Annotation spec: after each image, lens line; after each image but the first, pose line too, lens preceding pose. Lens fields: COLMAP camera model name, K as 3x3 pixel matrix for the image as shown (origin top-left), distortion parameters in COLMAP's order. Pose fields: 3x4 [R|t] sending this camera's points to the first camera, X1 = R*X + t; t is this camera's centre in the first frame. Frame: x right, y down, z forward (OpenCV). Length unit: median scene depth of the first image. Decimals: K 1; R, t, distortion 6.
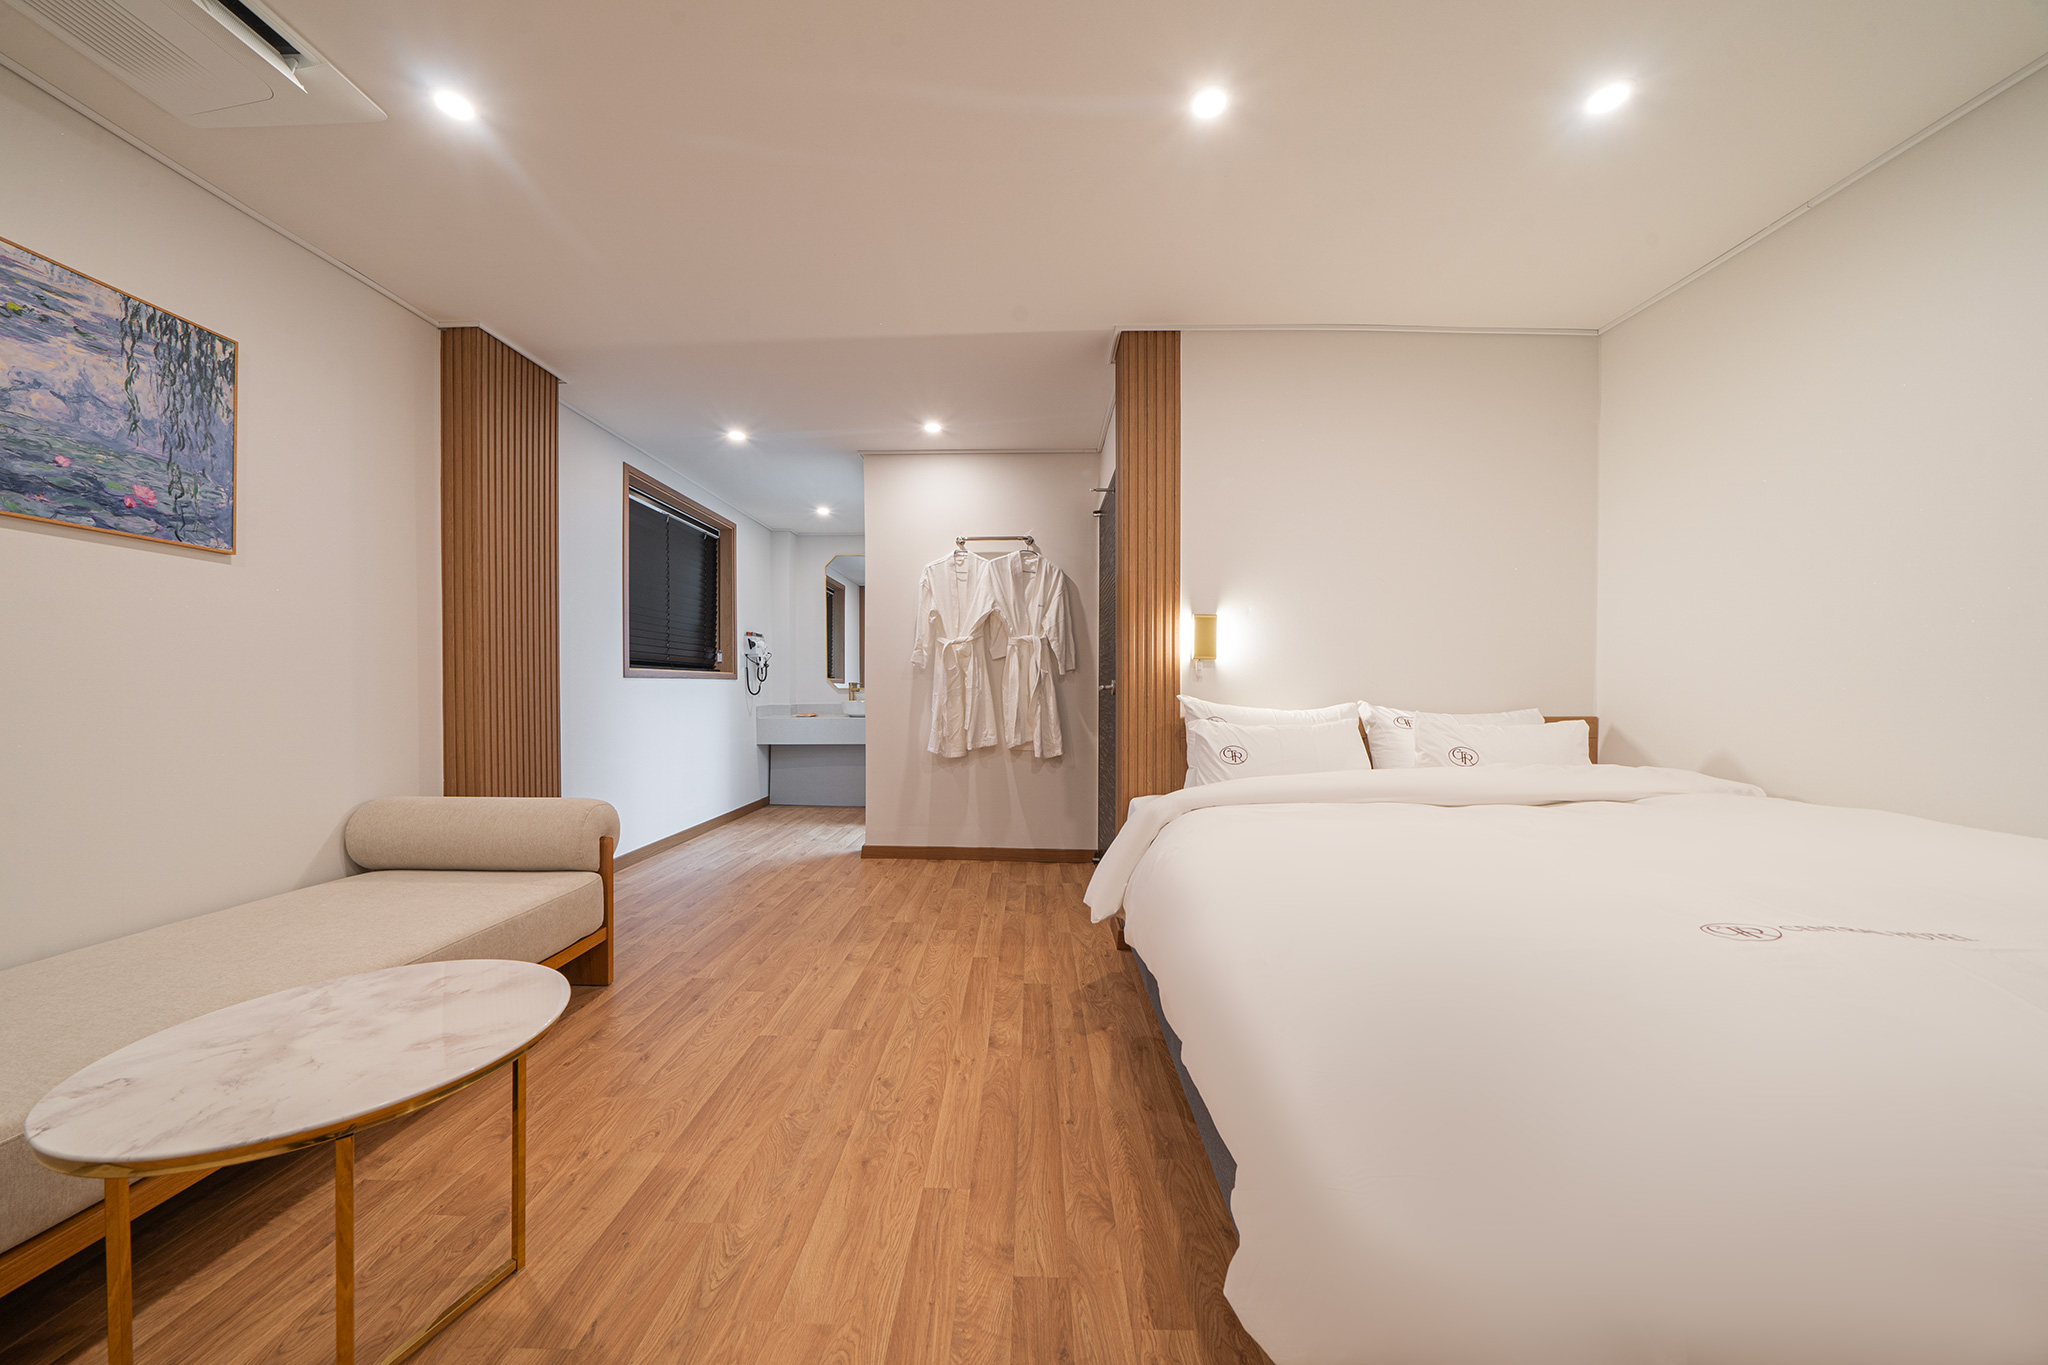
lens RADIAL K [[706.3, 0, 1016.1], [0, 706.3, 691.9], [0, 0, 1]] dist [-0.004191, 0.000315]
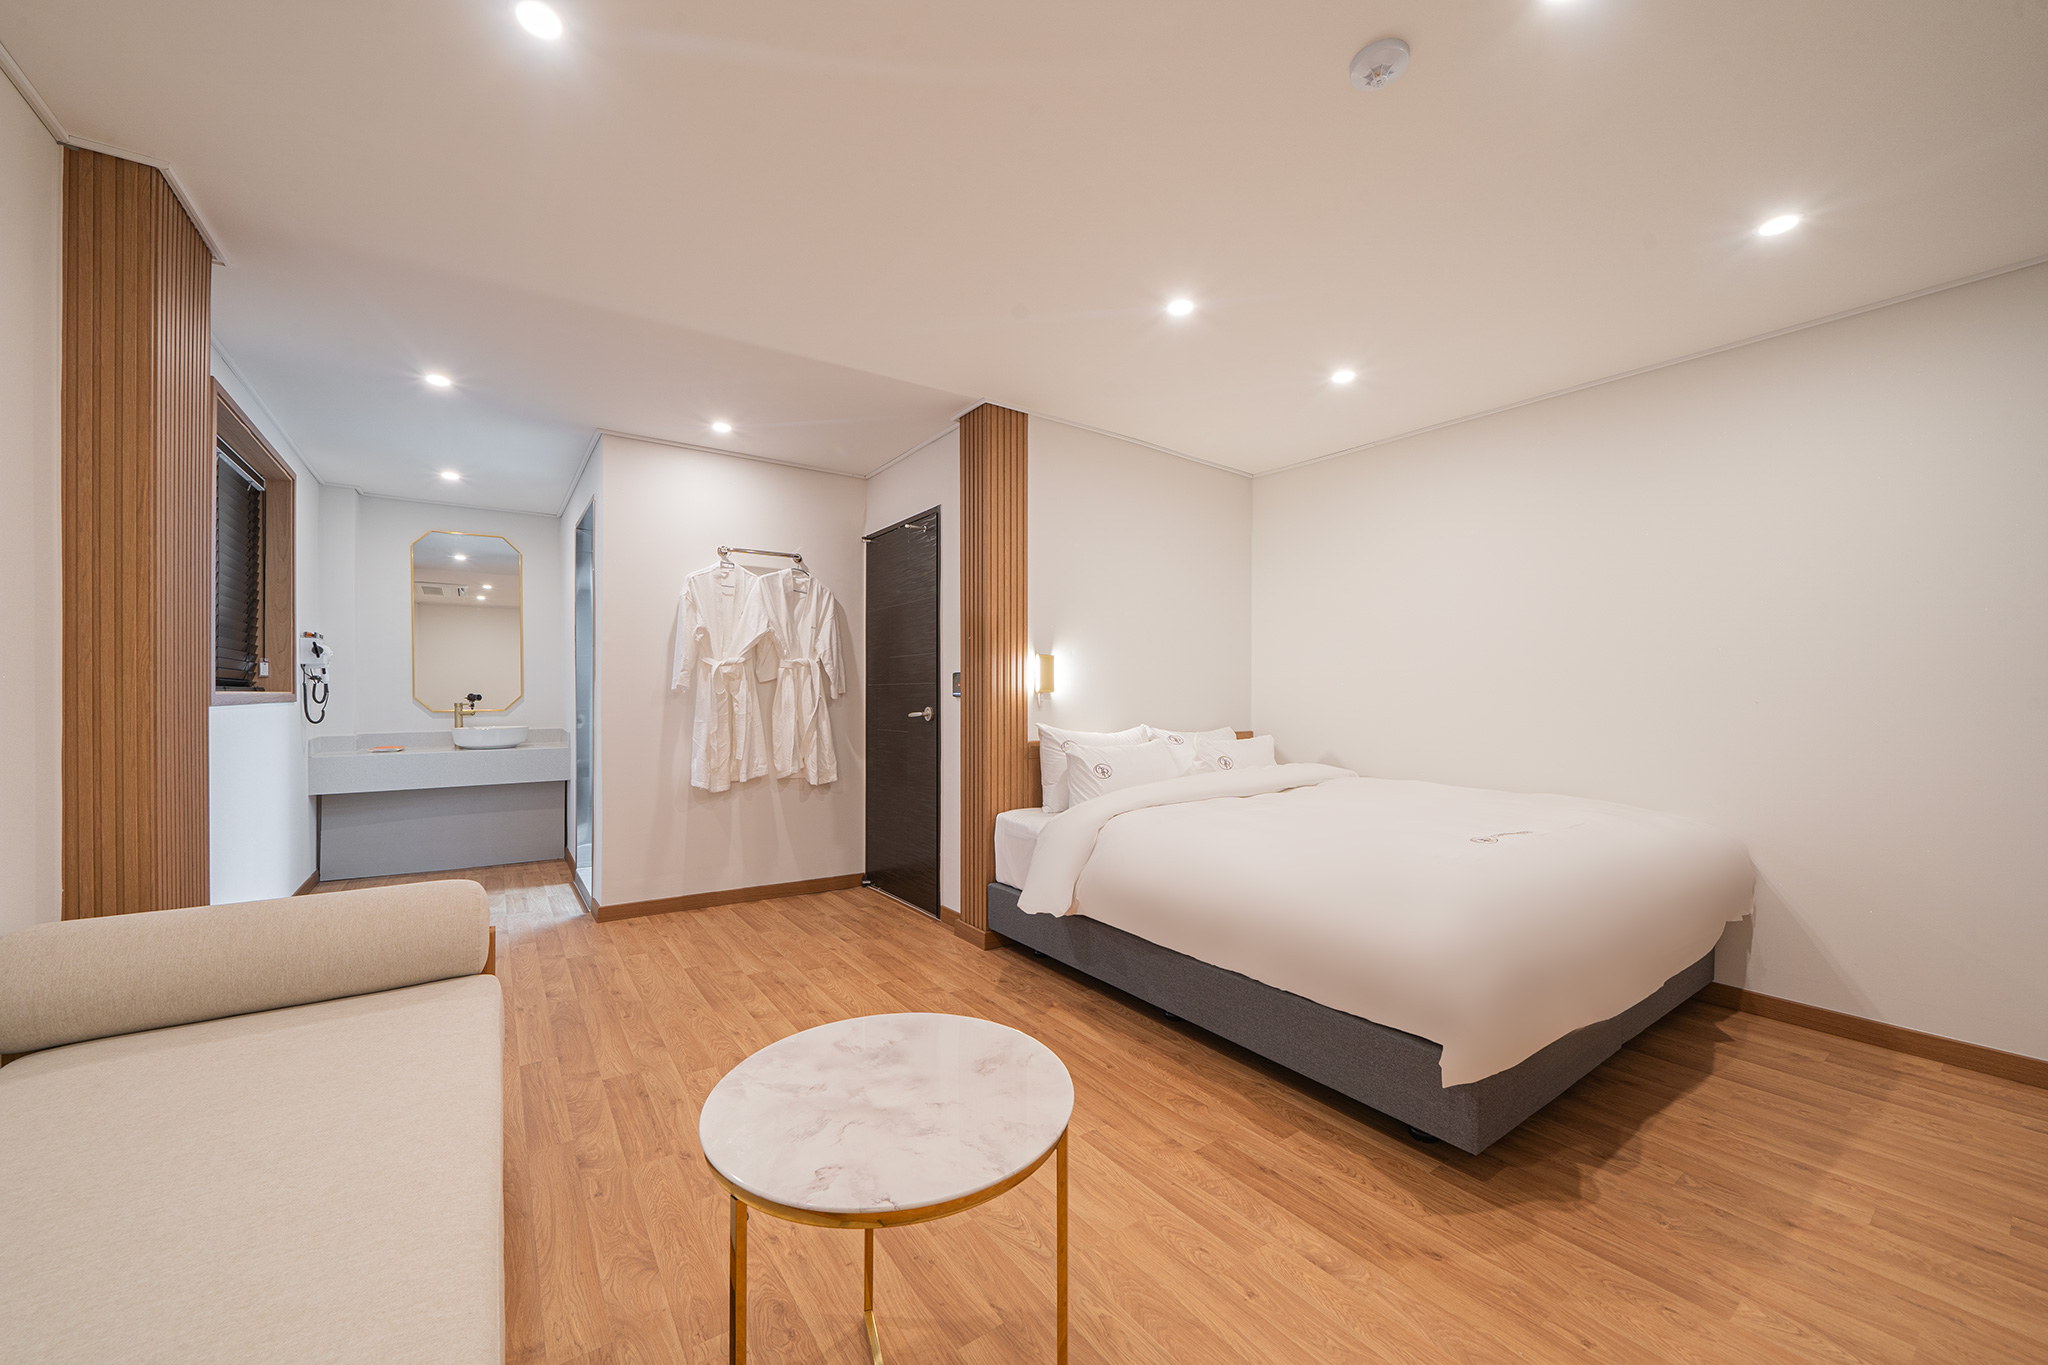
lens RADIAL K [[764.5, 0, 1020.8], [0, 764.5, 691.1], [0, 0, 1]] dist [-0.002424, -0.000104]
pose [[0.802384, 0.002344, 0.596803, -0.492079], [0.003992, 0.999949, -0.009294, -0.032866], [-0.596794, 0.009840, 0.802334, -0.012443]]
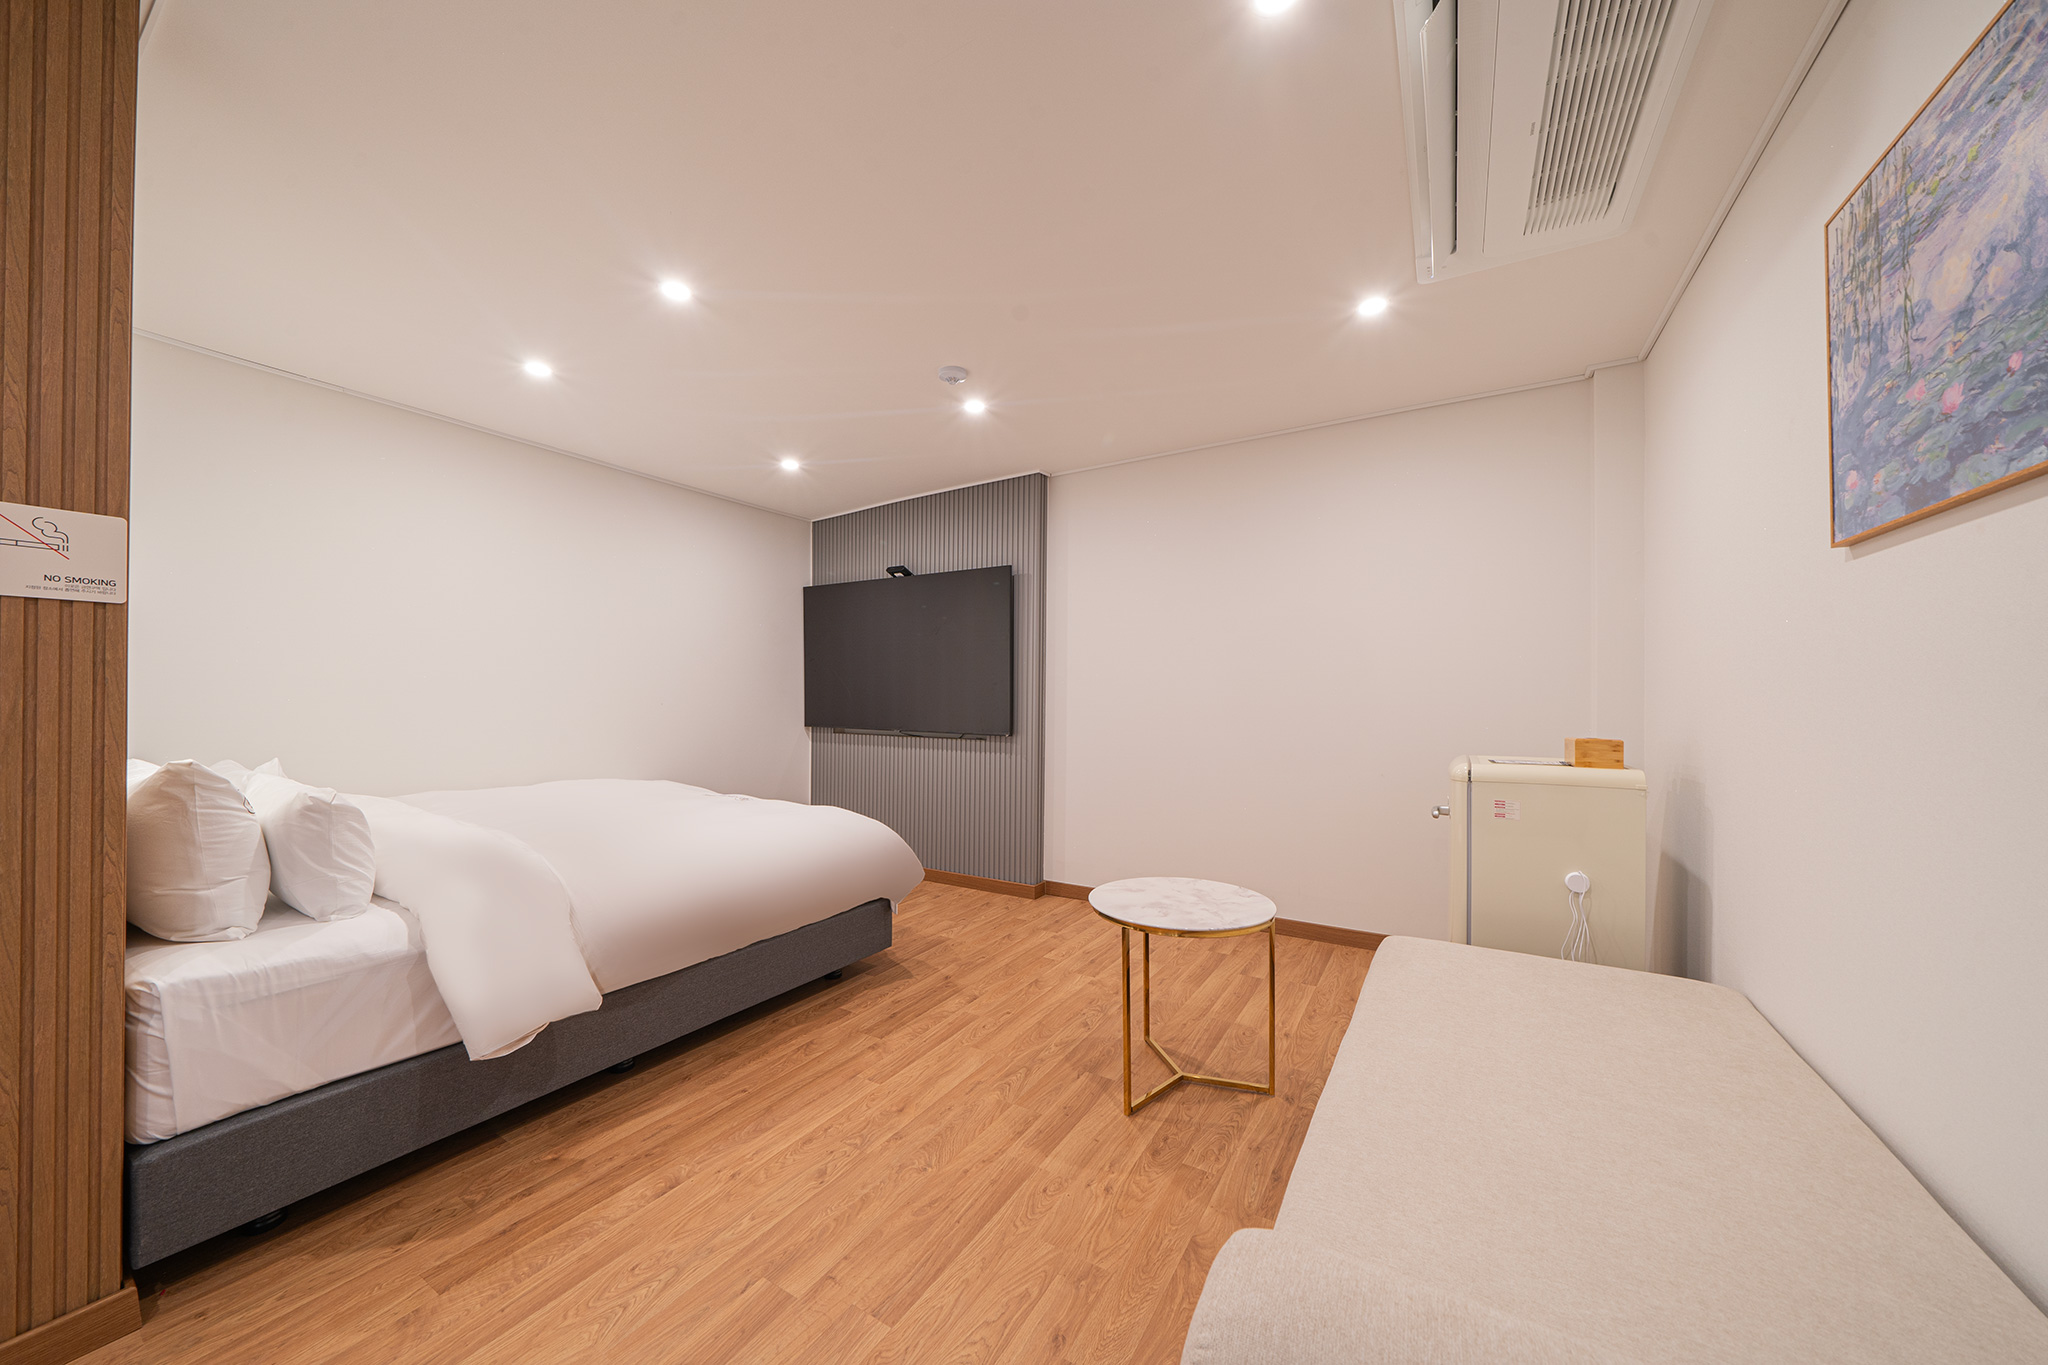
lens RADIAL K [[706.3, 0, 1016.1], [0, 706.3, 691.9], [0, 0, 1]] dist [-0.004191, 0.000315]
pose [[-0.863613, 0.002935, 0.504147, -0.526999], [-0.000066, 0.999982, -0.005934, -0.039824], [-0.504155, -0.005157, -0.863598, 1.014602]]
